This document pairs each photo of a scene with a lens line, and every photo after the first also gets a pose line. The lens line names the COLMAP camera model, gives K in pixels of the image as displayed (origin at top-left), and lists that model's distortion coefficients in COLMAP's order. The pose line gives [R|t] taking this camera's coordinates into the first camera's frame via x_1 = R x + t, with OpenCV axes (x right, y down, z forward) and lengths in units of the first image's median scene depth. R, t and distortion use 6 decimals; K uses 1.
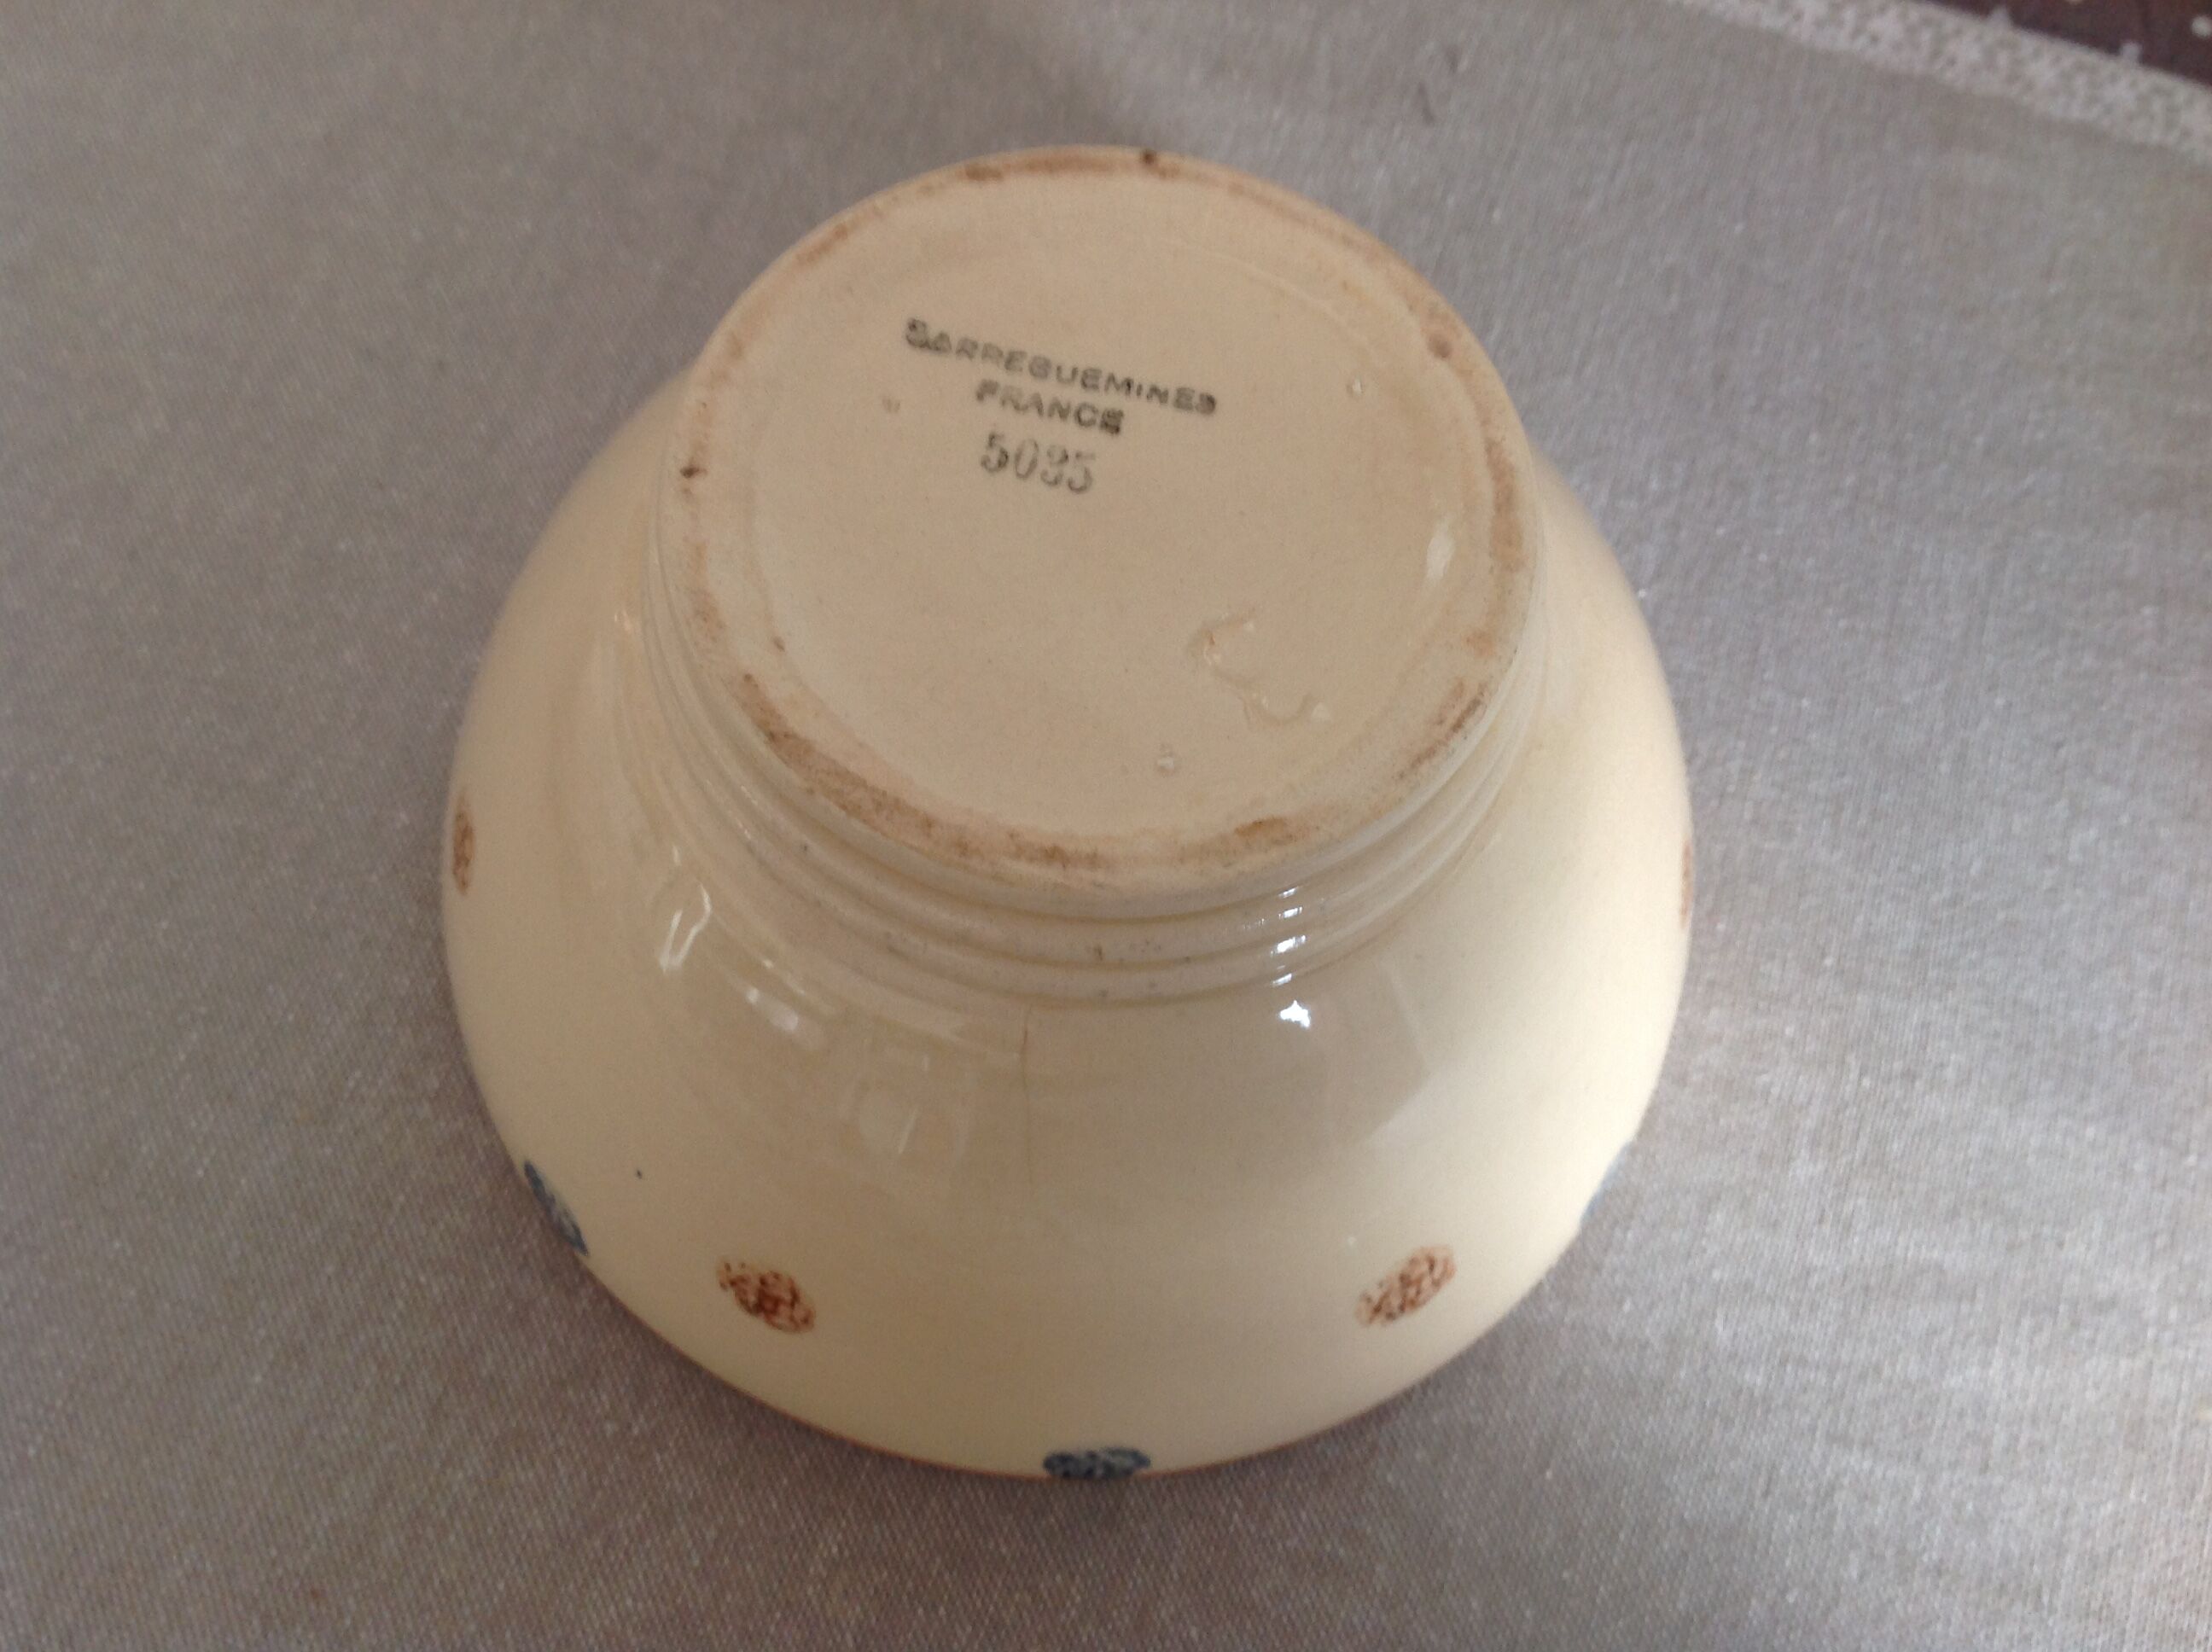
lens RADIAL K [[2201.2, 0, 1101.8], [0, 2201.2, 808.8], [0, 0, 1]] dist [0.159388, -0.490145]
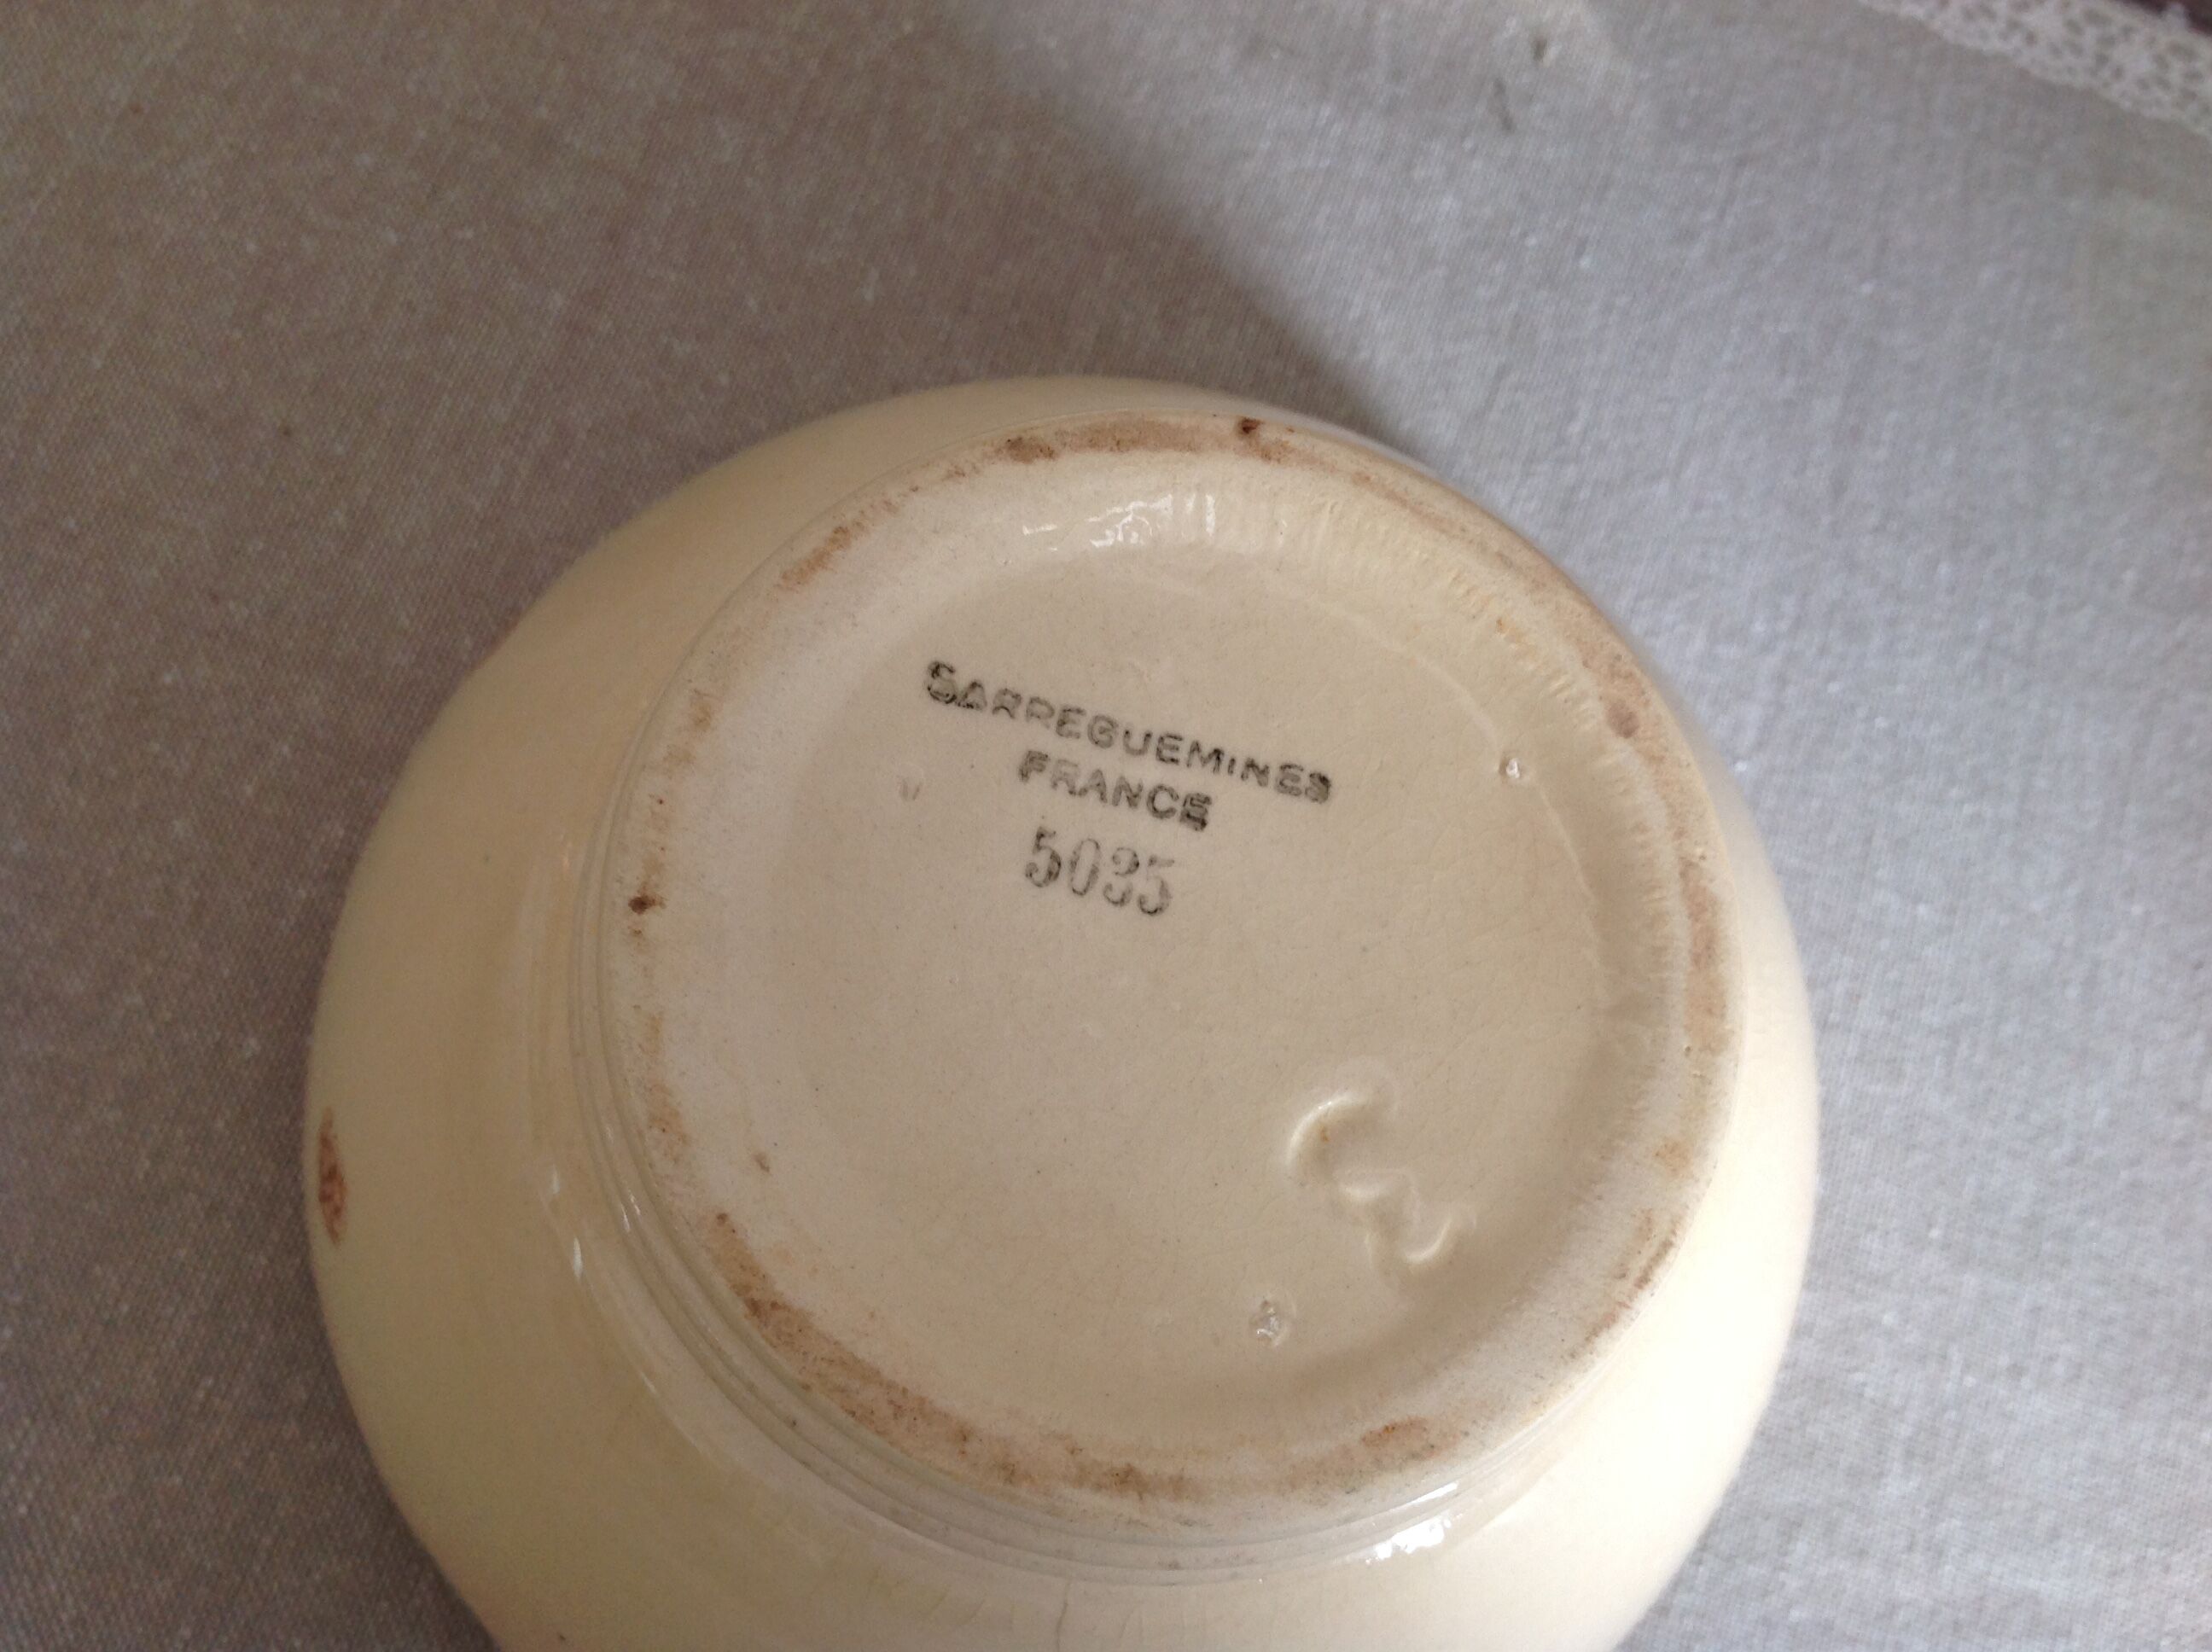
lens RADIAL K [[2235.2, 0, 1118.4], [0, 2235.2, 824.2], [0, 0, 1]] dist [0.079508, -0.256439]
pose [[0.997400, 0.023743, 0.068037, -0.056248], [-0.034208, 0.986997, 0.157056, -0.219654], [-0.063424, -0.158975, 0.985243, 0.182405]]
